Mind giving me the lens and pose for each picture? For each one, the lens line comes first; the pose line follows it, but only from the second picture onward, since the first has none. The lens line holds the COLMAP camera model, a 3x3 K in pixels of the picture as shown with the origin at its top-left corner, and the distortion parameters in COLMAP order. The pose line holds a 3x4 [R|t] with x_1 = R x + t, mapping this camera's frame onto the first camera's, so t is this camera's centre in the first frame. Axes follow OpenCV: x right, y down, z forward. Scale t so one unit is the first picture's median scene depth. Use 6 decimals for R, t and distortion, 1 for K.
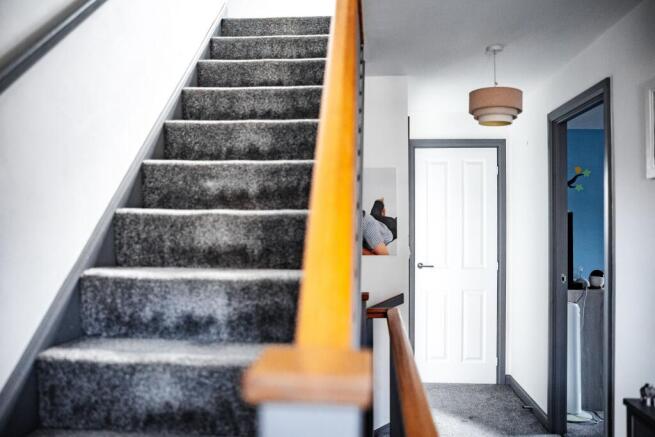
lens RADIAL K [[549.1, 0, 325.7], [0, 549.1, 219.6], [0, 0, 1]] dist [-0.048635, 0.012162]
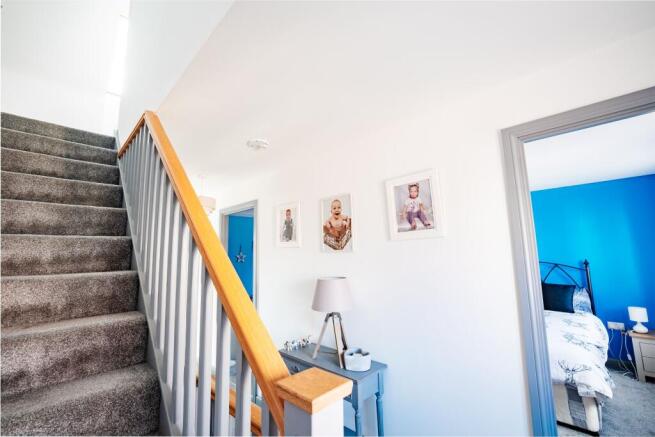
lens RADIAL K [[285.4, 0, 326.7], [0, 285.4, 217.4], [0, 0, 1]] dist [-0.000466, 0.001125]
pose [[0.651881, 0.082938, 0.753772, -0.217984], [0.015919, 0.992285, -0.122948, -0.054484], [-0.758154, 0.092147, 0.645532, 0.046401]]
